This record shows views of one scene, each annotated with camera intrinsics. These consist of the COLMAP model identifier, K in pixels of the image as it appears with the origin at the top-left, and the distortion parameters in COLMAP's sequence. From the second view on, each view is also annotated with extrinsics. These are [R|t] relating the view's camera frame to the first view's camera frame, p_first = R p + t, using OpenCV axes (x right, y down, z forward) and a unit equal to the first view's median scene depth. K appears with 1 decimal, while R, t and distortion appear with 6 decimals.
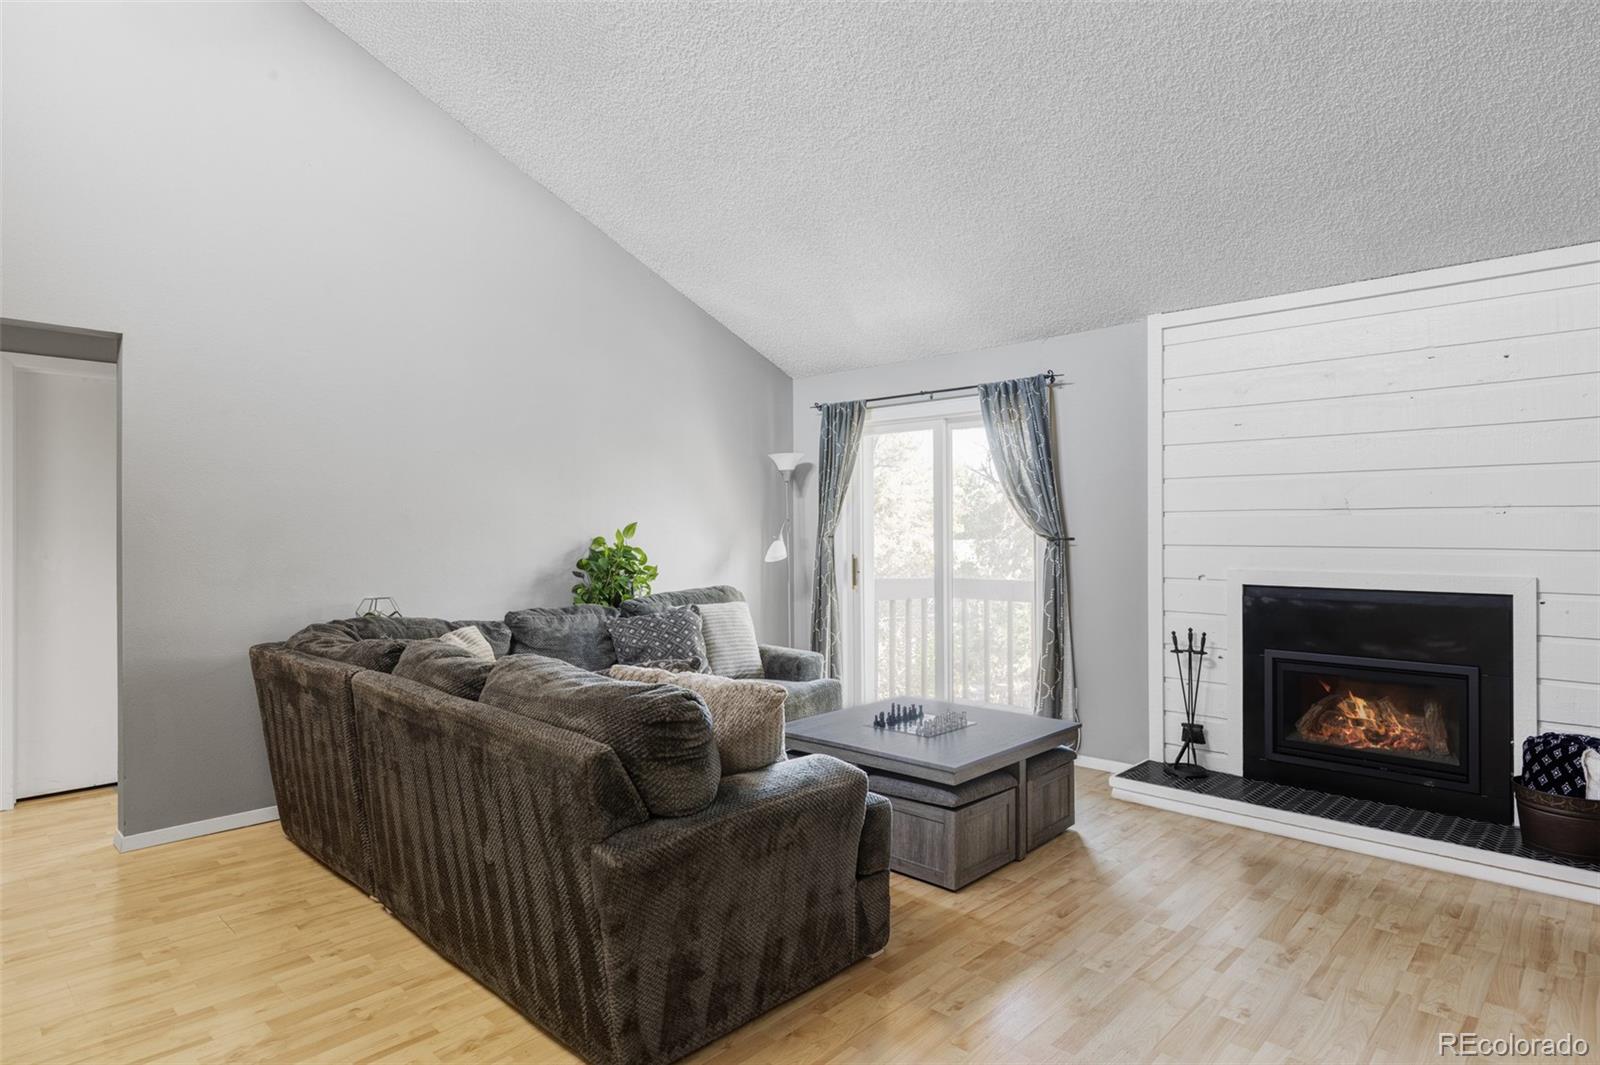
lens RADIAL K [[887.9, 0, 807.2], [0, 887.9, 525.8], [0, 0, 1]] dist [0.001456, 0.000720]
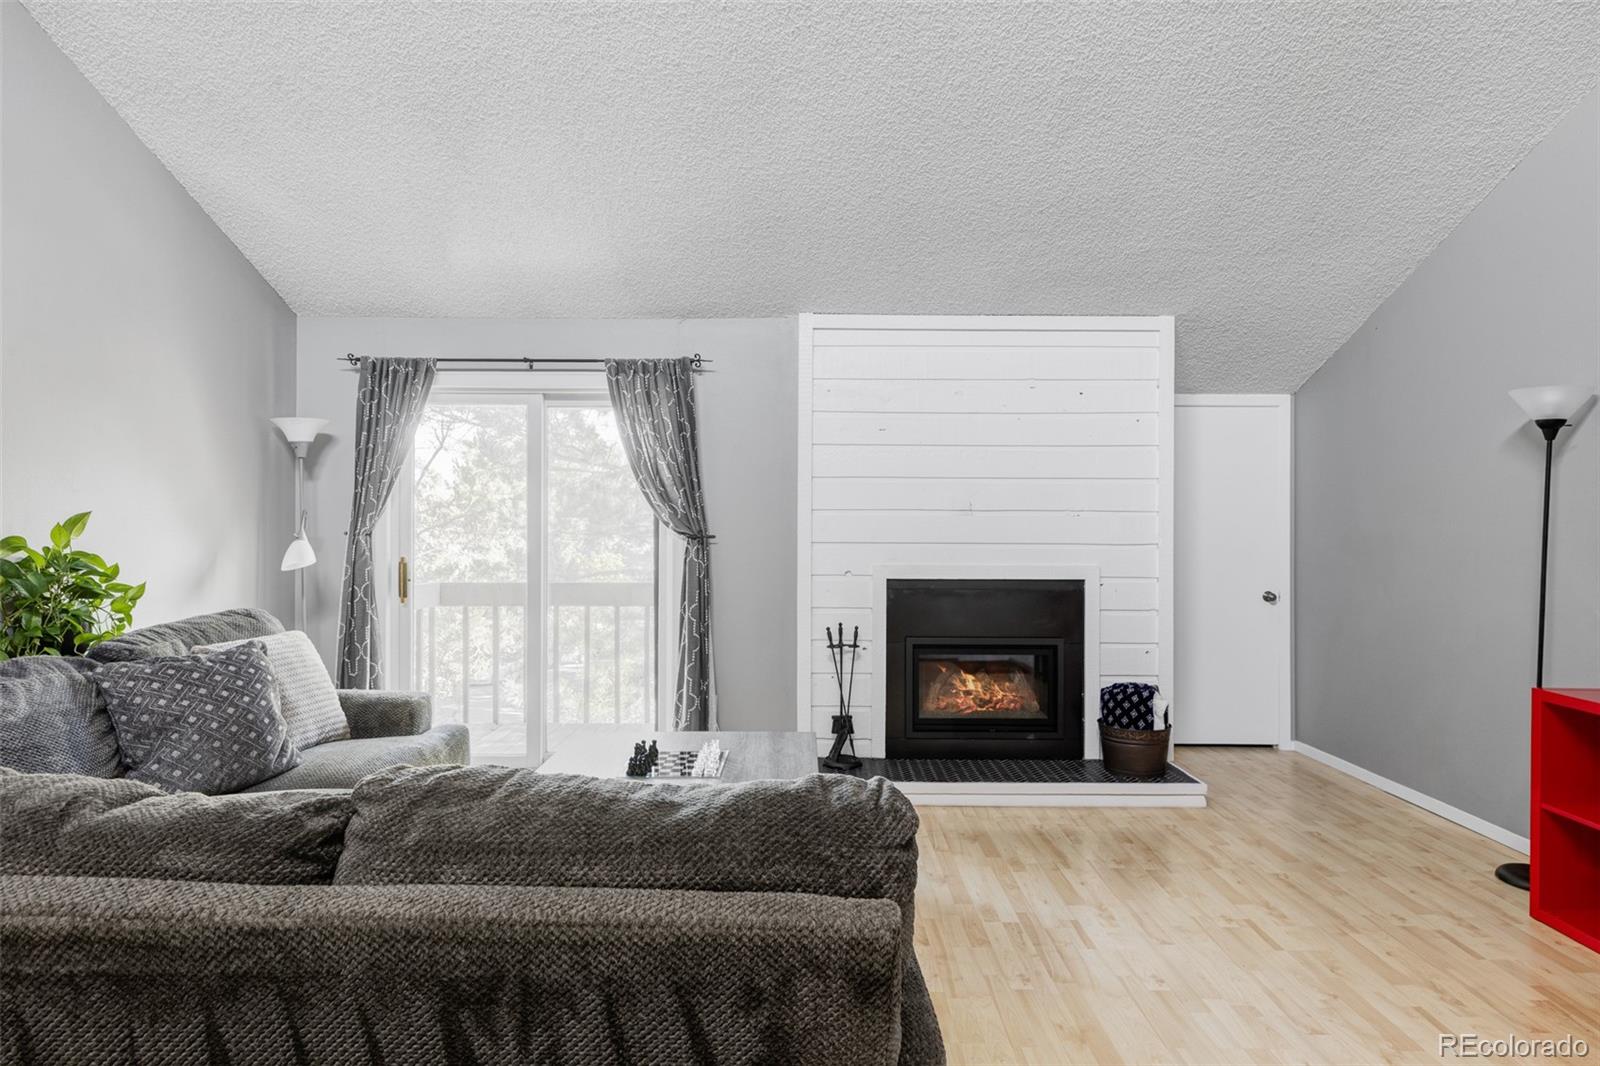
lens RADIAL K [[886.5, 0, 801.9], [0, 886.5, 521.0], [0, 0, 1]] dist [0.001641, -0.000858]
pose [[0.726225, 0.008043, 0.687410, -0.278531], [-0.008077, 0.999962, -0.003167, 0.000359], [-0.687410, -0.003253, 0.726262, 0.254953]]
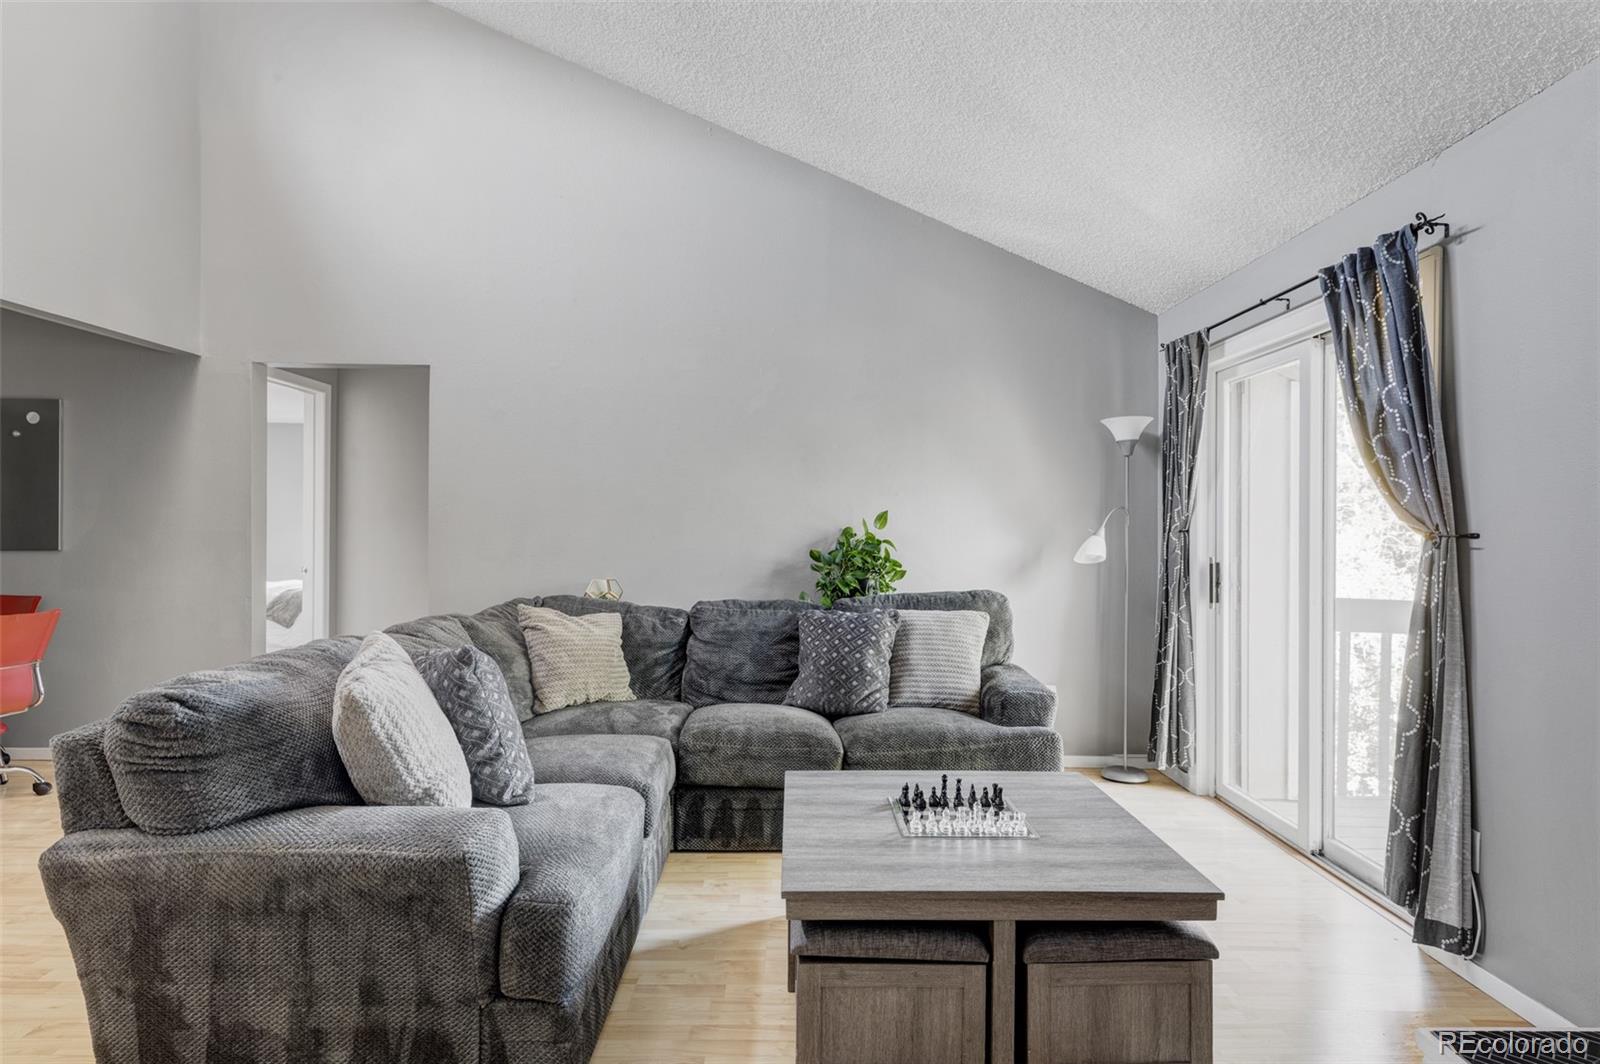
lens RADIAL K [[876.9, 0, 796.6], [0, 876.9, 529.7], [0, 0, 1]] dist [0.004068, 0.000875]
pose [[0.692787, 0.009187, -0.721084, 0.393295], [-0.006732, 0.999958, 0.006272, 0.010675], [0.721111, 0.000509, 0.692819, 0.374415]]
